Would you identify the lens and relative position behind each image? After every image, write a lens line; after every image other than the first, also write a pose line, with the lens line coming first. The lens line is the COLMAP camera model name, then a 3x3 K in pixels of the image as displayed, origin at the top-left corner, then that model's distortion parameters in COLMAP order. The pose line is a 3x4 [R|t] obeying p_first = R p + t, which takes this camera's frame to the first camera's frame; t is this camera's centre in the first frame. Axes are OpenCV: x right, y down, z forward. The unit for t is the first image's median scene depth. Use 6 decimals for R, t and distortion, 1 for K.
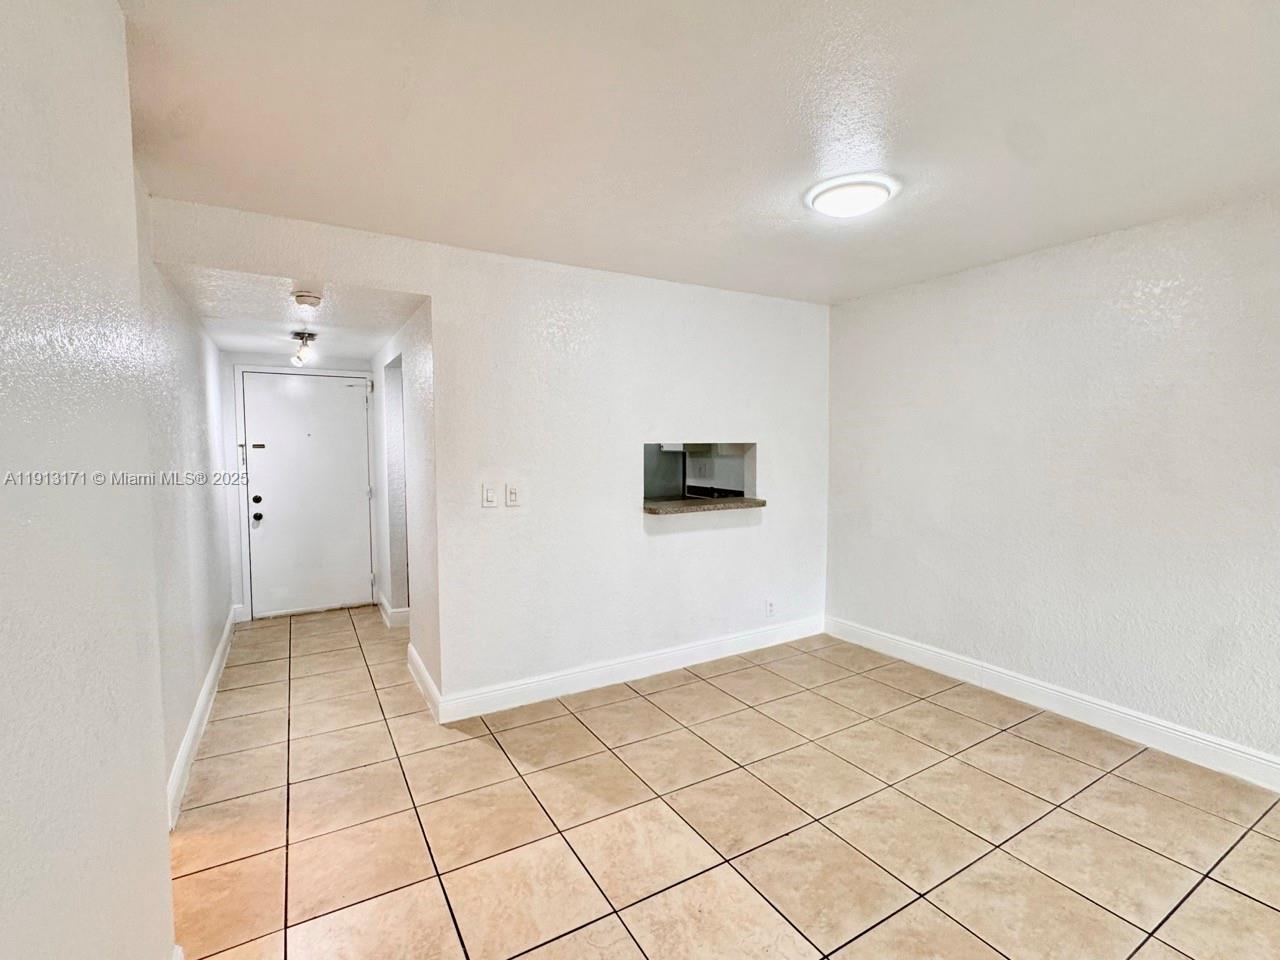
lens RADIAL K [[587.3, 0, 641.3], [0, 587.3, 479.7], [0, 0, 1]] dist [-0.002735, -0.000262]
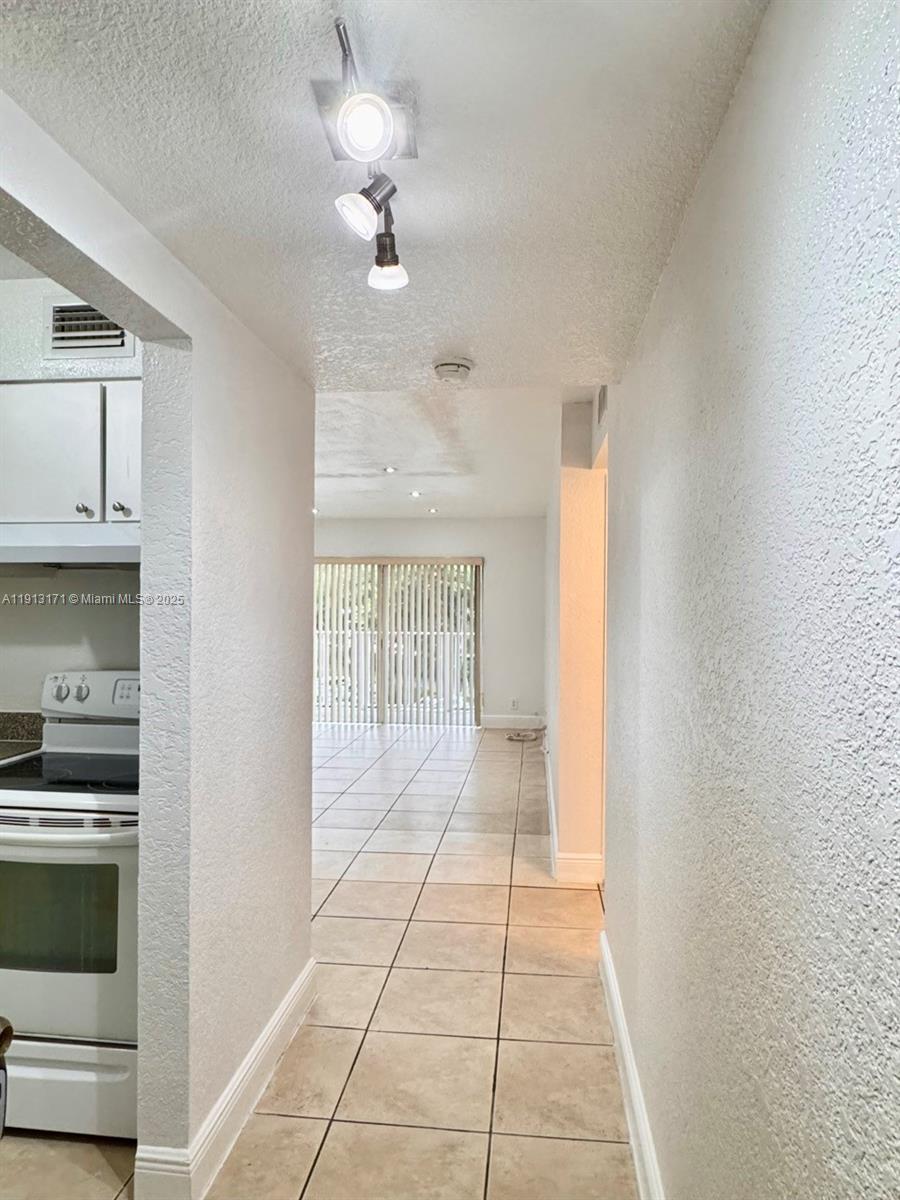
lens RADIAL K [[735.9, 0, 449.3], [0, 735.9, 603.0], [0, 0, 1]] dist [-0.000180, 0.000007]
pose [[-0.797165, 0.003647, 0.603750, -1.146161], [0.035339, 0.998549, 0.040627, -0.094844], [-0.602726, 0.053722, -0.796138, 1.800888]]
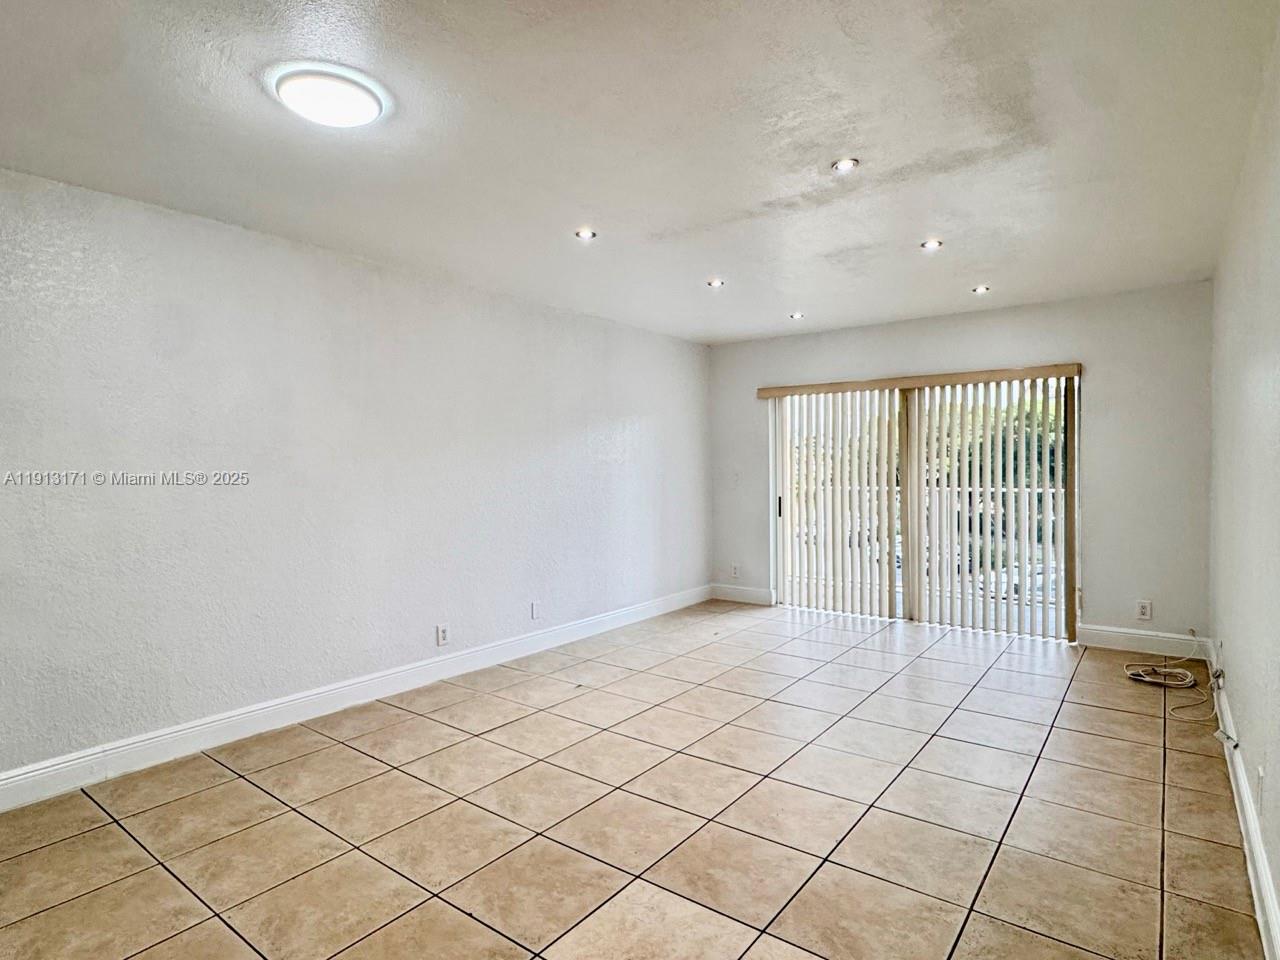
lens RADIAL K [[689.3, 0, 643.7], [0, 689.3, 478.5], [0, 0, 1]] dist [-0.000060, 0.001668]
pose [[-0.377300, -0.009683, 0.926041, -0.515848], [0.069078, 0.996865, 0.038568, 0.004262], [-0.923511, 0.078520, -0.375448, 0.817454]]
